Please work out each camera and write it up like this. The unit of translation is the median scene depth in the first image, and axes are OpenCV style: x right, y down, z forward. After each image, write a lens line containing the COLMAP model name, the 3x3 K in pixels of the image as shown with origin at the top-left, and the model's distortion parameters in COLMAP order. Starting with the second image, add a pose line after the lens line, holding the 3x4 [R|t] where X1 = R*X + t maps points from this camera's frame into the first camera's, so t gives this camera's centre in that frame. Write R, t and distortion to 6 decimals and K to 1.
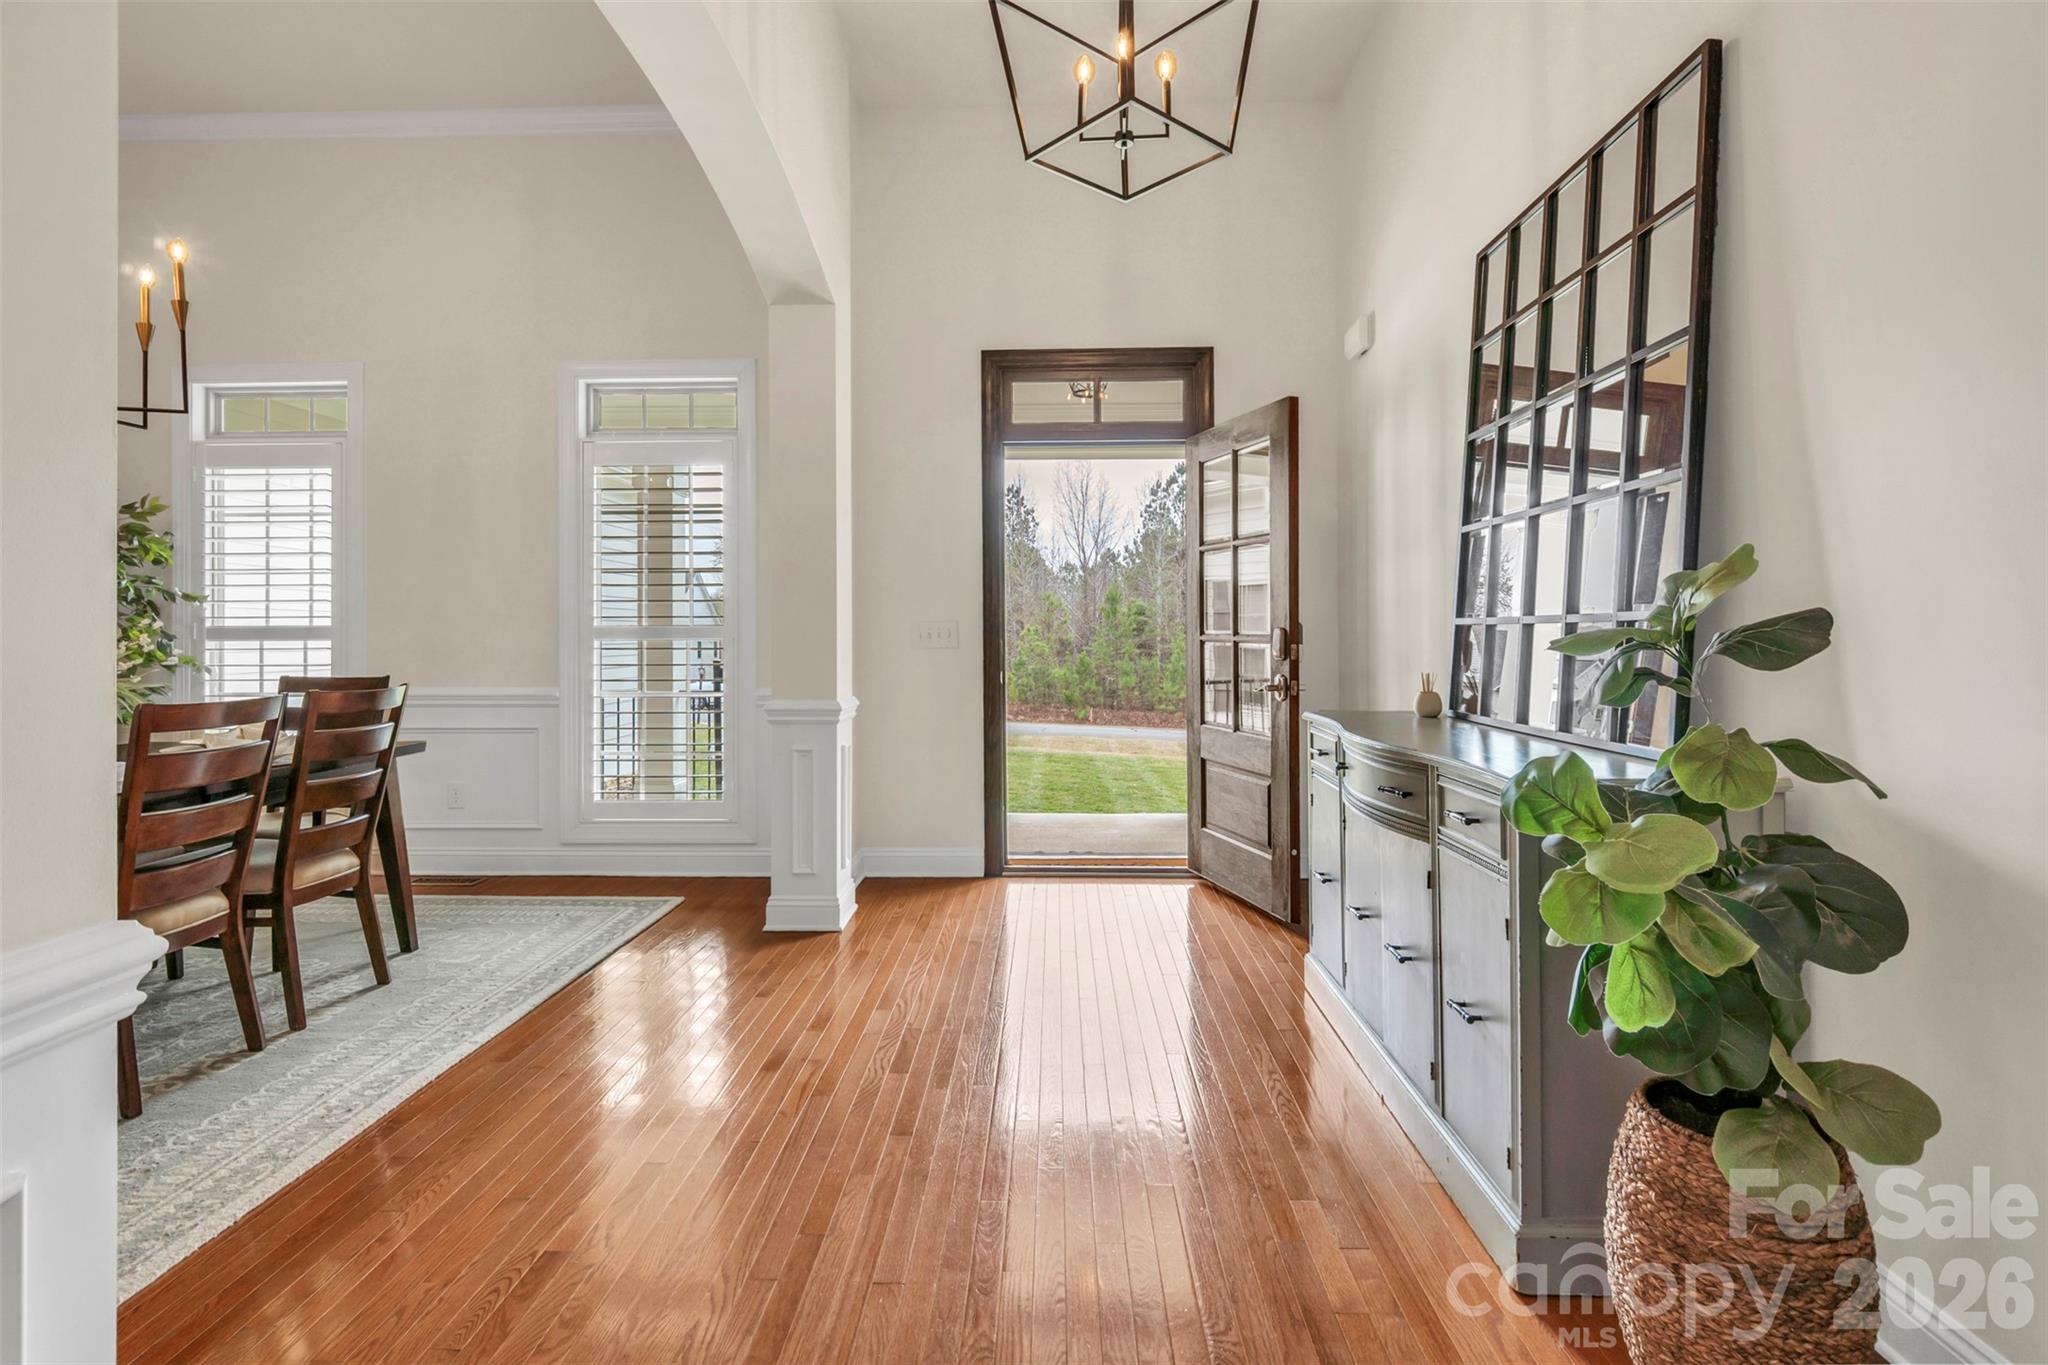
lens RADIAL K [[999.9, 0, 1017.2], [0, 999.9, 636.0], [0, 0, 1]] dist [-0.000983, 0.000127]
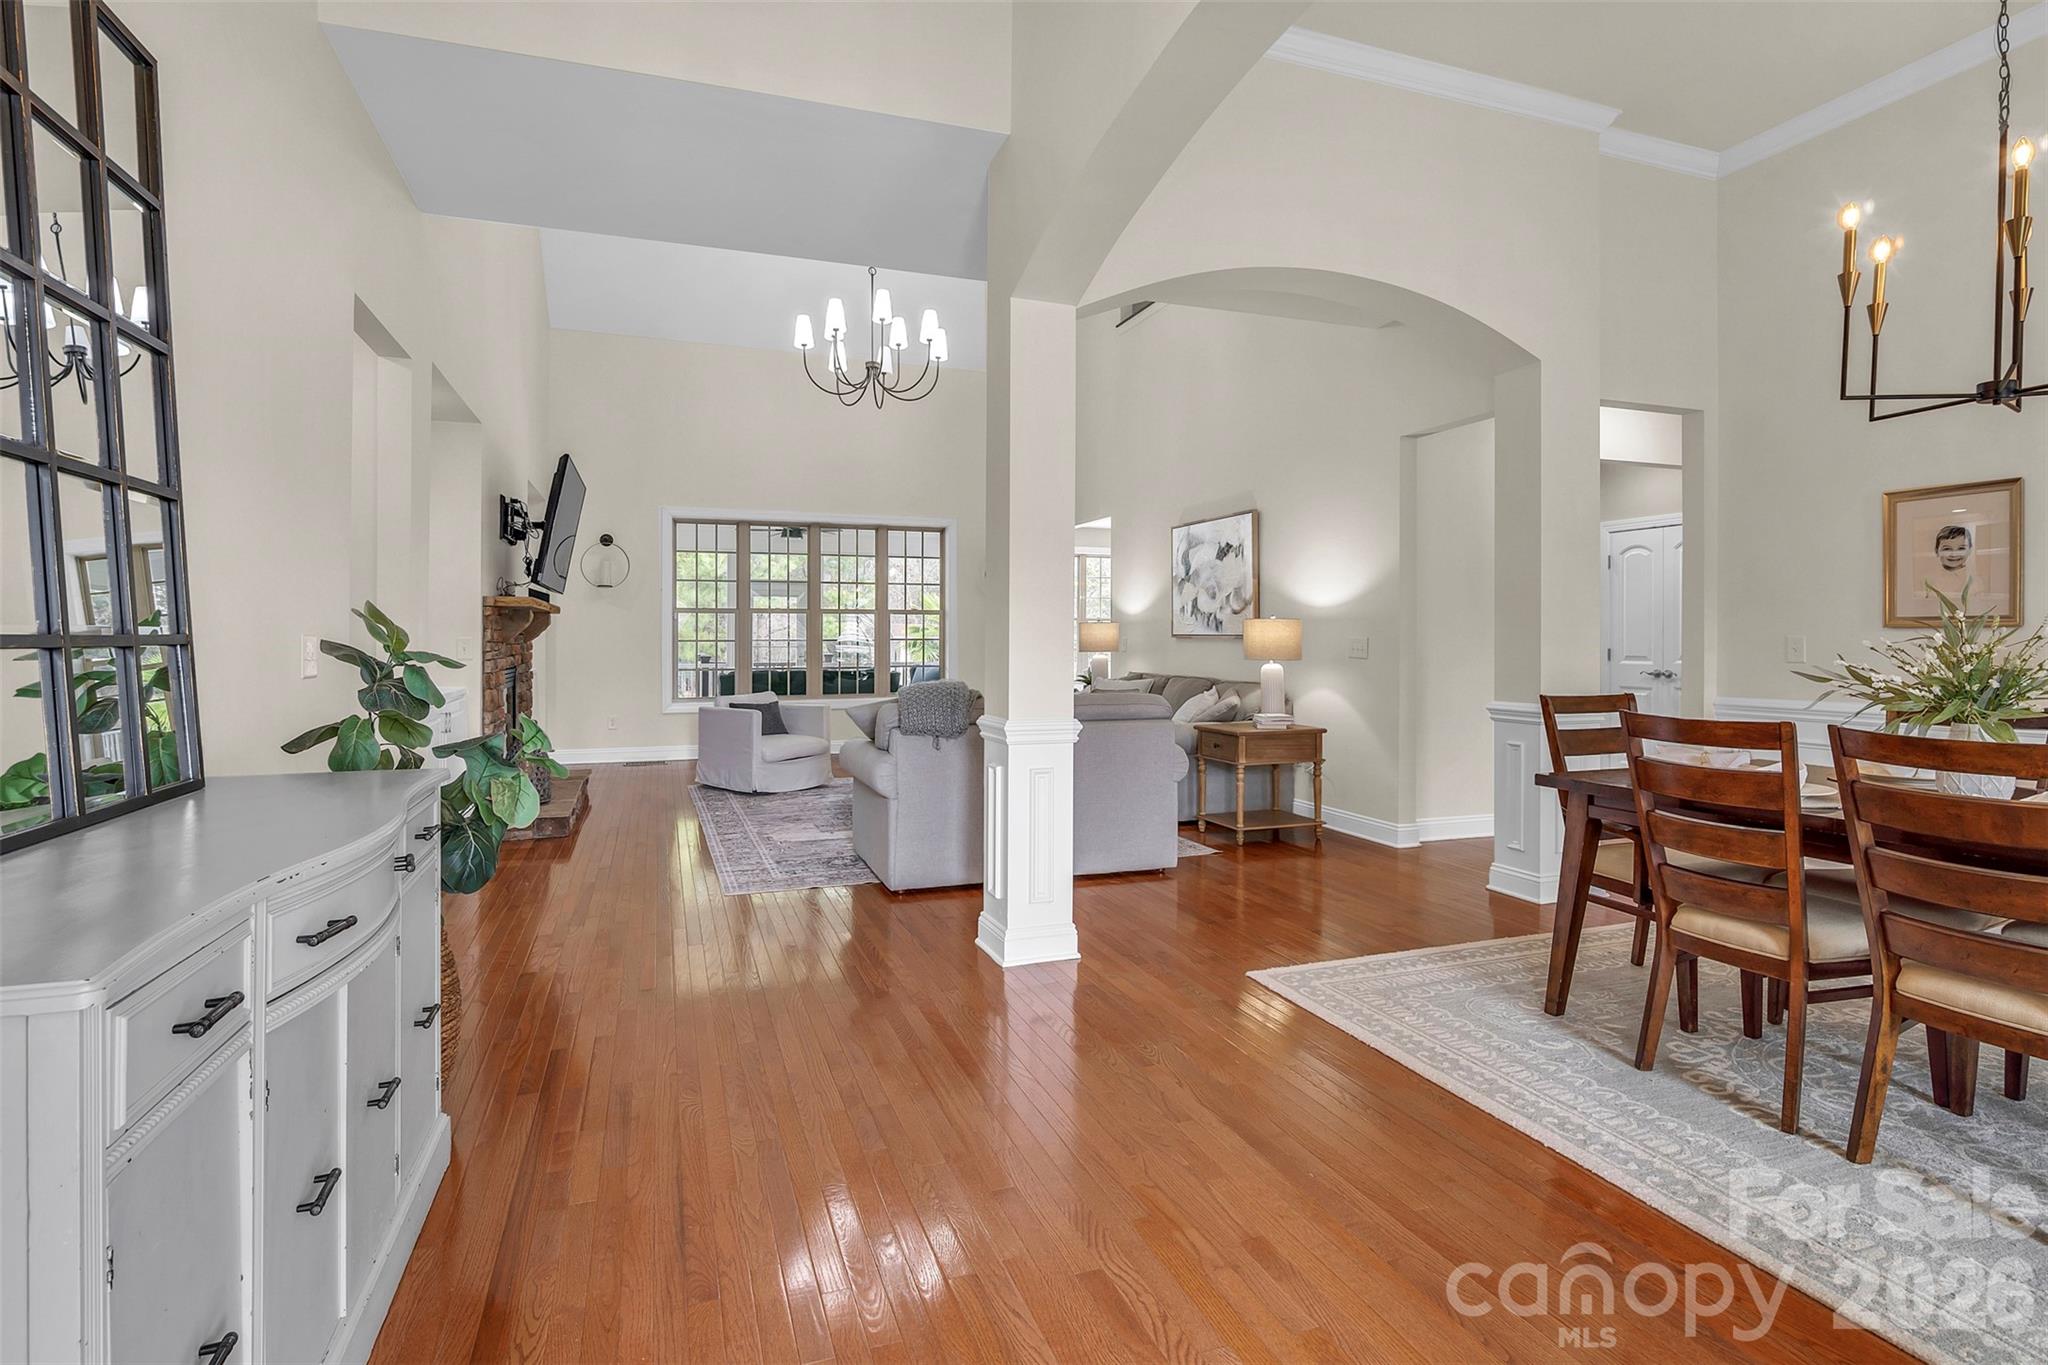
lens RADIAL K [[999.9, 0, 1017.2], [0, 999.9, 636.0], [0, 0, 1]] dist [-0.000983, 0.000127]
pose [[-0.926616, 0.004078, -0.375988, 0.167414], [0.004434, 0.999990, -0.000082, -0.018246], [0.375984, -0.001743, -0.926625, 1.376997]]
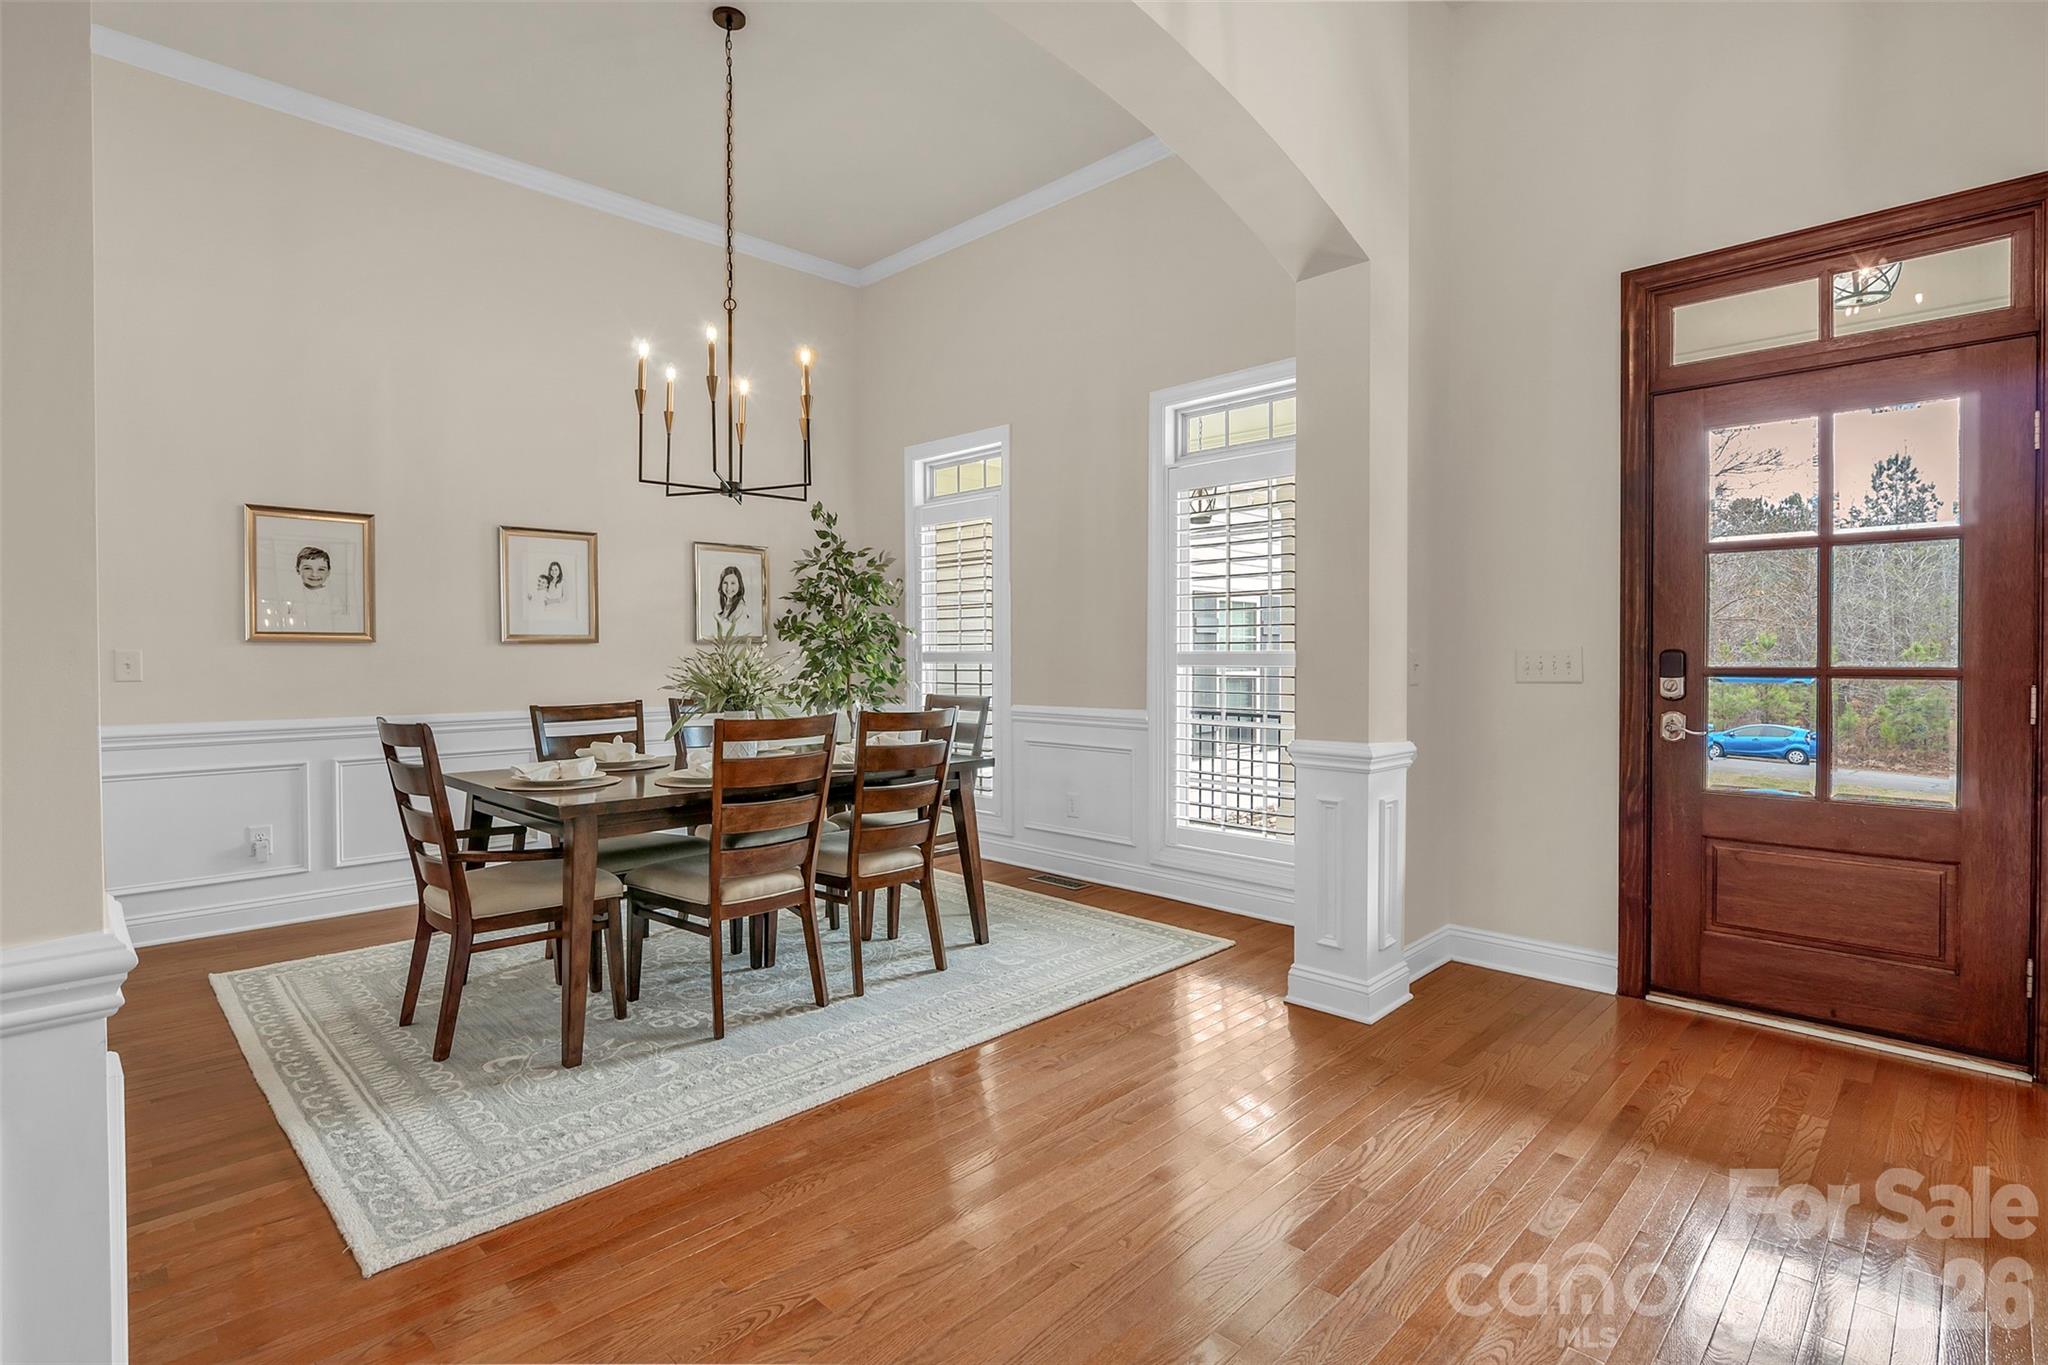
lens RADIAL K [[982.1, 0, 1022.4], [0, 982.1, 670.0], [0, 0, 1]] dist [-0.002186, -0.001058]
pose [[0.736009, 0.012641, -0.676853, 0.192299], [-0.002209, 0.999865, 0.016272, -0.010743], [0.676968, -0.010482, 0.735938, 0.259675]]
